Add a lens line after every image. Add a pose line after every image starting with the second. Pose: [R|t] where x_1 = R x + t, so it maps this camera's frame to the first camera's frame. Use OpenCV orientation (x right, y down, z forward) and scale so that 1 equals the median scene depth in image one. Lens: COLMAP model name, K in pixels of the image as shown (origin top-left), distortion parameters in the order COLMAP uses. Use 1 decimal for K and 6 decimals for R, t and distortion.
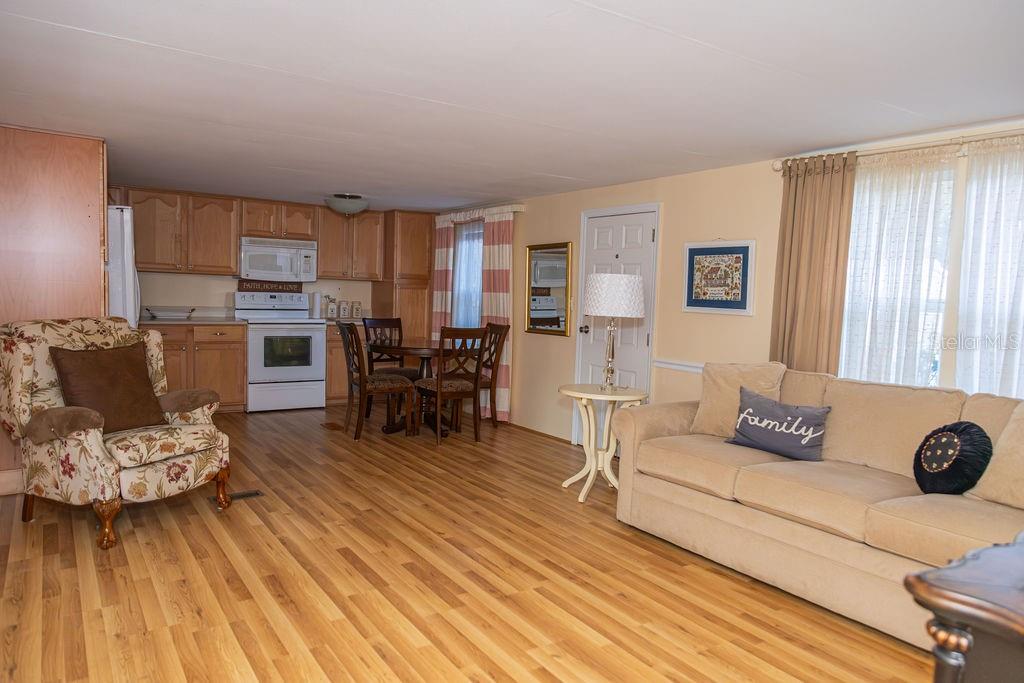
lens RADIAL K [[682.8, 0, 519.4], [0, 682.8, 342.6], [0, 0, 1]] dist [0.001722, -0.001030]
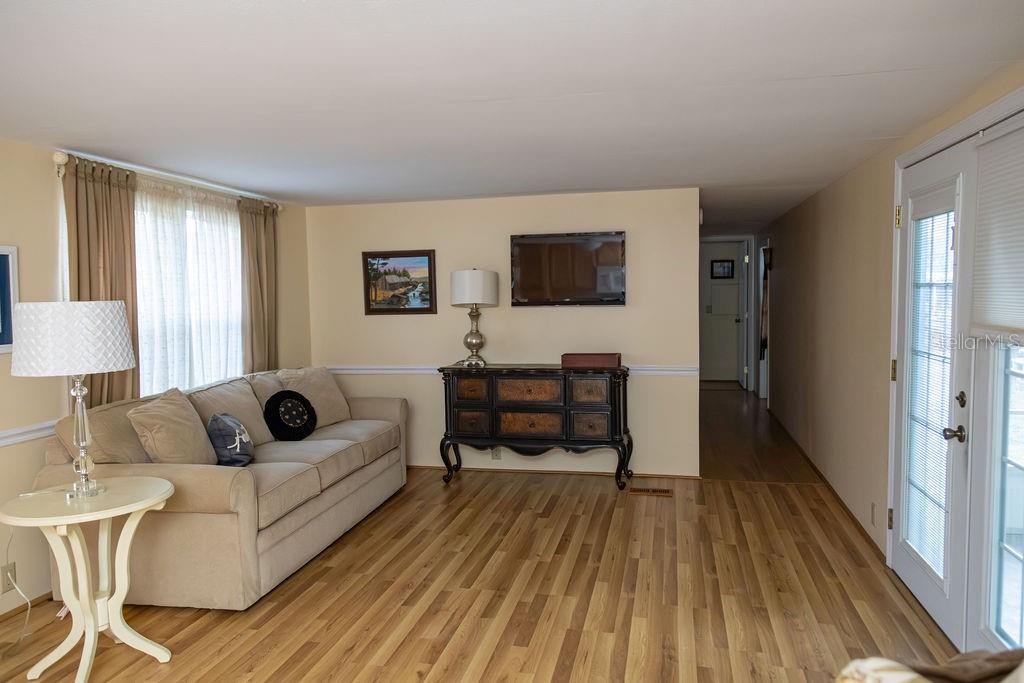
lens RADIAL K [[682.8, 0, 519.4], [0, 682.8, 342.6], [0, 0, 1]] dist [0.001722, -0.001030]
pose [[-0.675414, -0.080613, 0.733019, -0.828707], [0.049205, 0.986865, 0.153868, -0.202430], [-0.735795, 0.139993, -0.662577, 1.646591]]
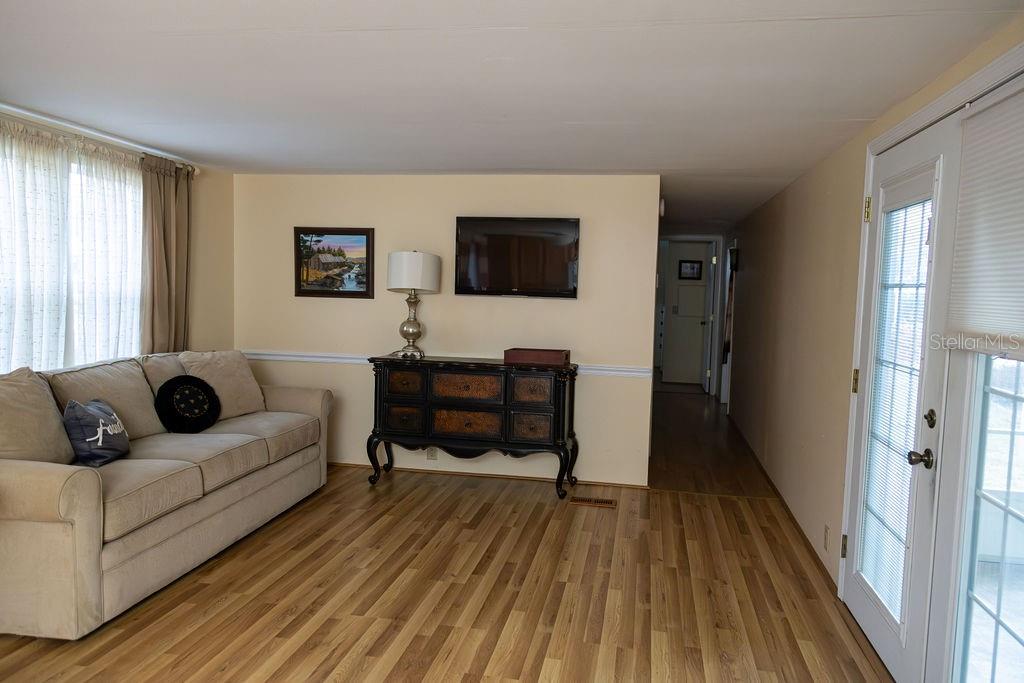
lens RADIAL K [[677.6, 0, 534.3], [0, 677.6, 339.2], [0, 0, 1]] dist [-0.005474, -0.001857]
pose [[-0.712471, -0.112495, 0.692626, -0.769346], [-0.003505, 0.987624, 0.156802, -0.168787], [-0.701693, 0.109289, -0.704047, 1.476439]]
